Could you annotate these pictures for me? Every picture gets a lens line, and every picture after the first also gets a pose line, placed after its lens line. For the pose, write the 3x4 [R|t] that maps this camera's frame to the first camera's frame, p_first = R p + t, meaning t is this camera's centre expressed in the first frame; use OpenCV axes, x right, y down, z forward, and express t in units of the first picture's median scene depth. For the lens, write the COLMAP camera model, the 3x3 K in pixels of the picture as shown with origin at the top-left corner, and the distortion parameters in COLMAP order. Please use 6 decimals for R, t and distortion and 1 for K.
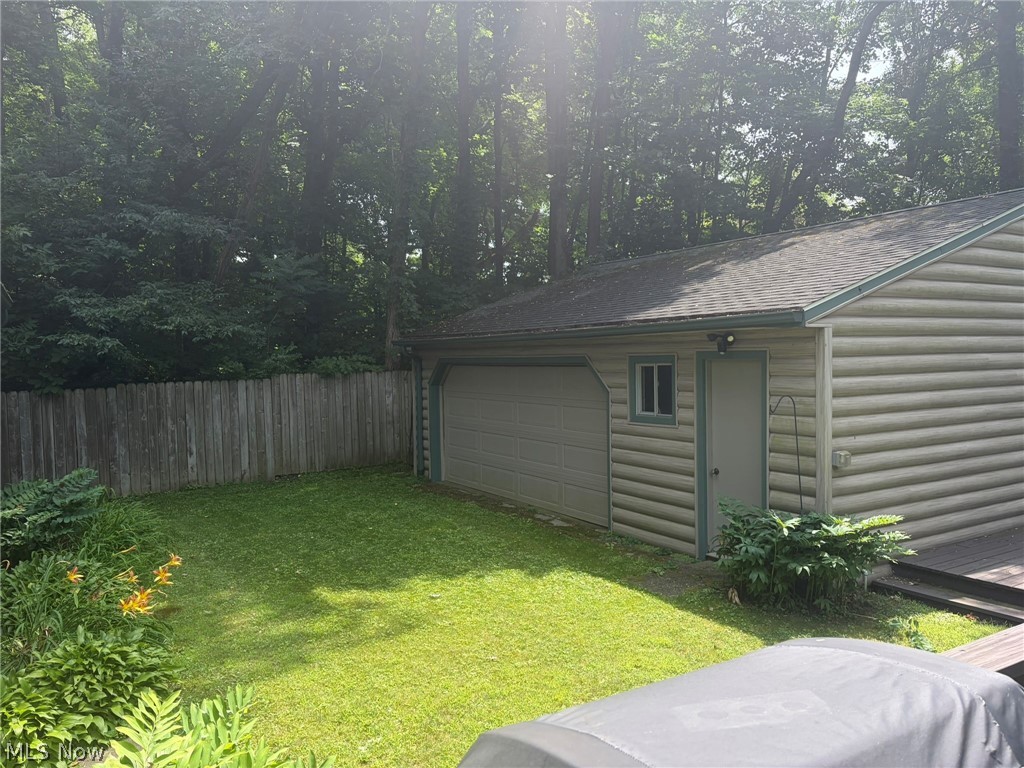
lens RADIAL K [[771.6, 0, 511.8], [0, 771.6, 391.4], [0, 0, 1]] dist [0.058609, -0.063170]
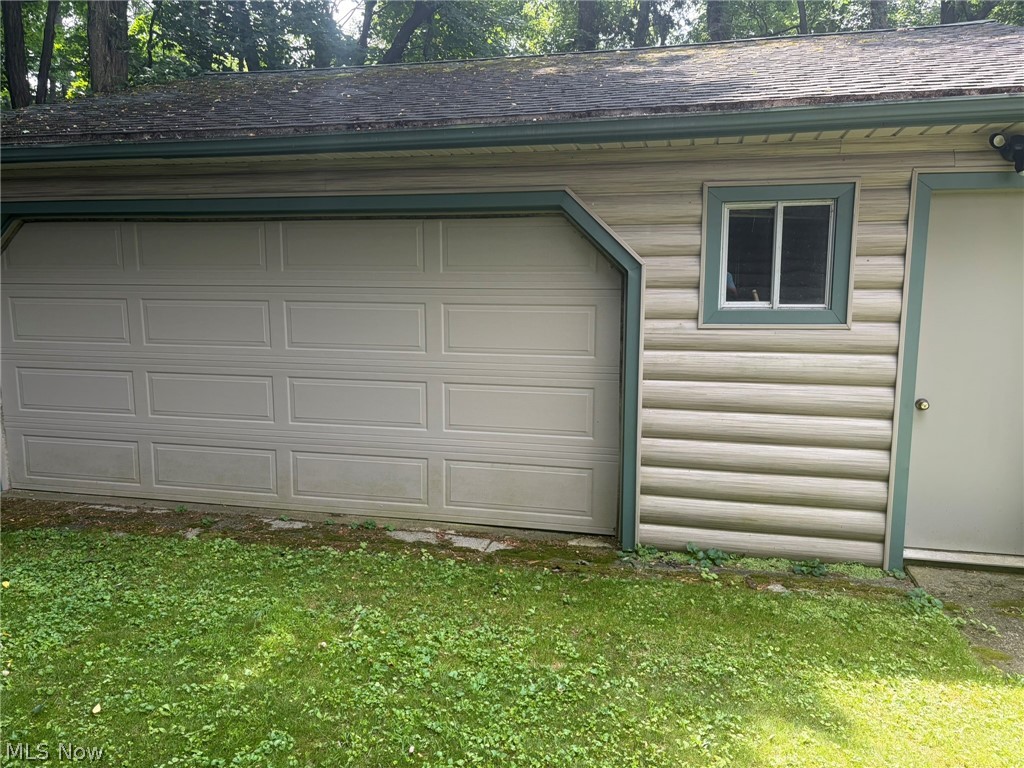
lens RADIAL K [[771.6, 0, 511.8], [0, 771.6, 391.4], [0, 0, 1]] dist [0.058609, -0.063170]
pose [[0.710622, -0.084673, 0.698460, -0.292912], [0.018353, 0.994625, 0.101904, 0.030435], [-0.703334, -0.059596, 0.708357, 0.745898]]
